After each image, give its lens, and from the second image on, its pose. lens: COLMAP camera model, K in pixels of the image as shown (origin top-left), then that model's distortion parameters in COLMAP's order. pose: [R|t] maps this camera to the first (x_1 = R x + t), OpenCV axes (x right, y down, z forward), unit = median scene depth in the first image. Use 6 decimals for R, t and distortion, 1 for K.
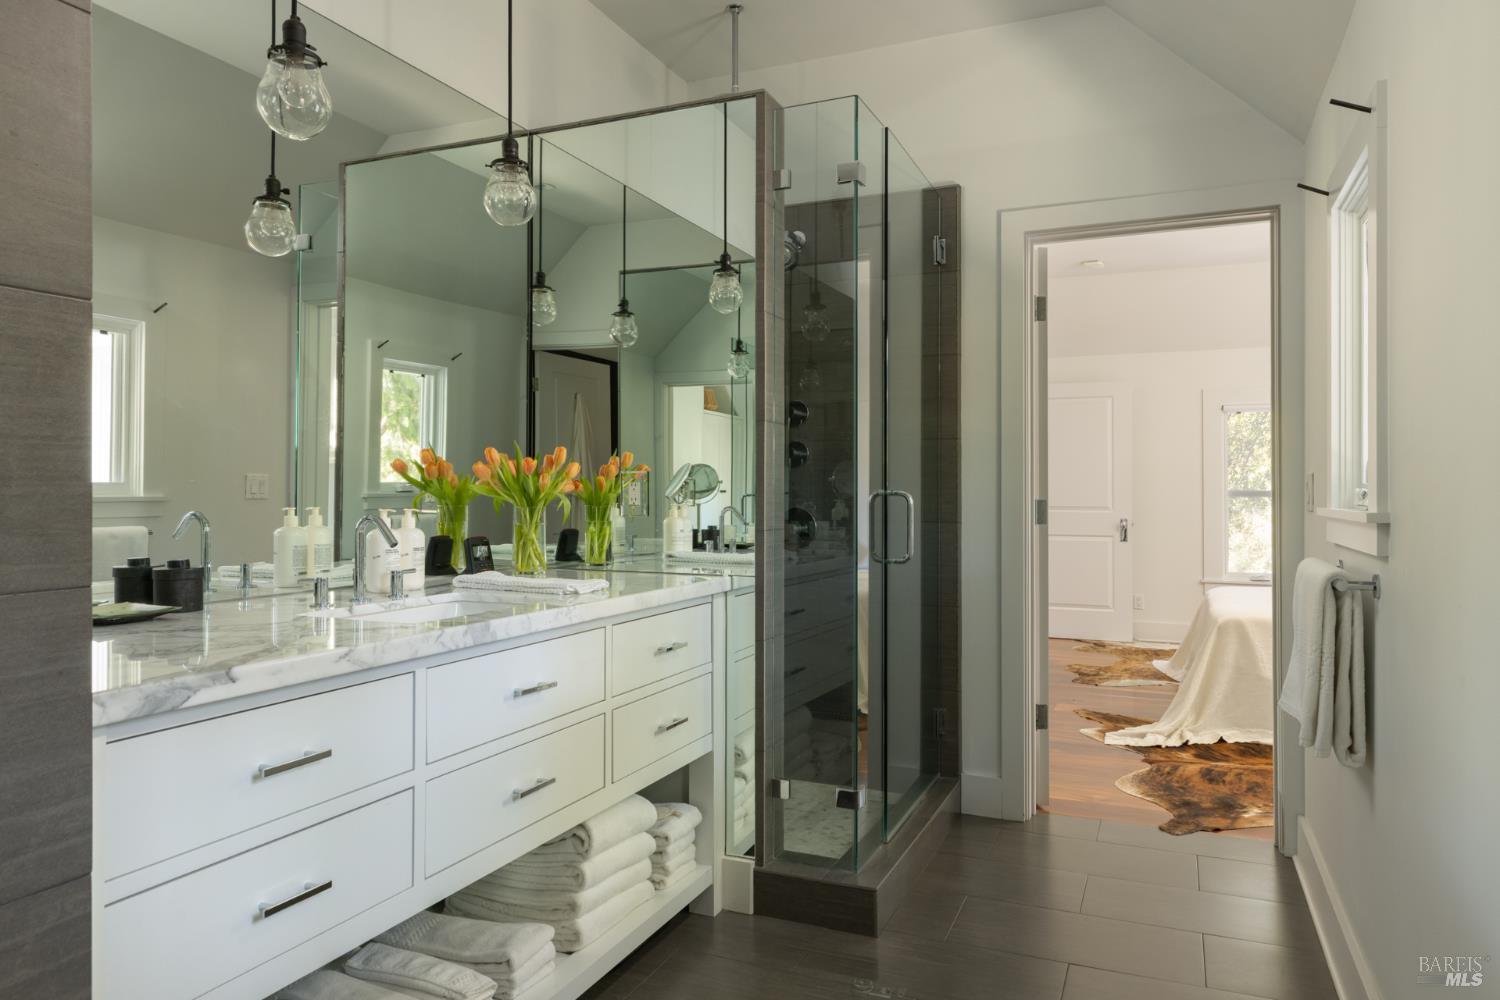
lens RADIAL K [[1009.4, 0, 749.4], [0, 1009.4, 493.1], [0, 0, 1]] dist [-0.005755, 0.000679]
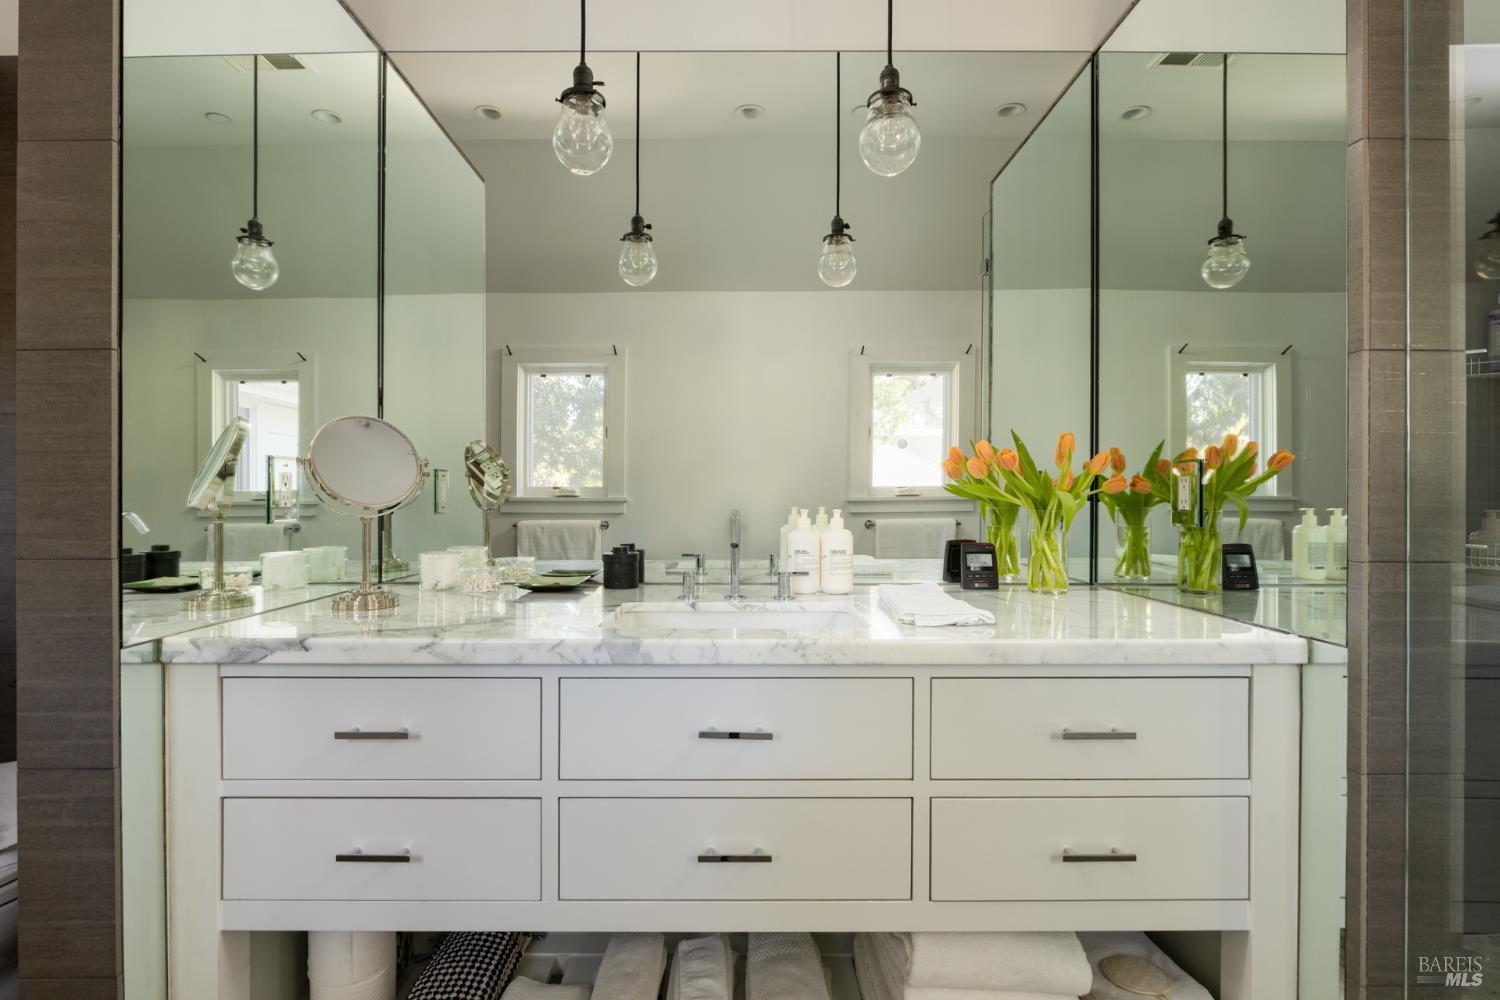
lens RADIAL K [[724.9, 0, 748.5], [0, 724.9, 501.2], [0, 0, 1]] dist [-0.006190, -0.000937]
pose [[0.387256, 0.006313, -0.921951, 0.325498], [0.000917, 0.999973, 0.007232, 0.004410], [0.921972, -0.003646, 0.387240, 0.795934]]
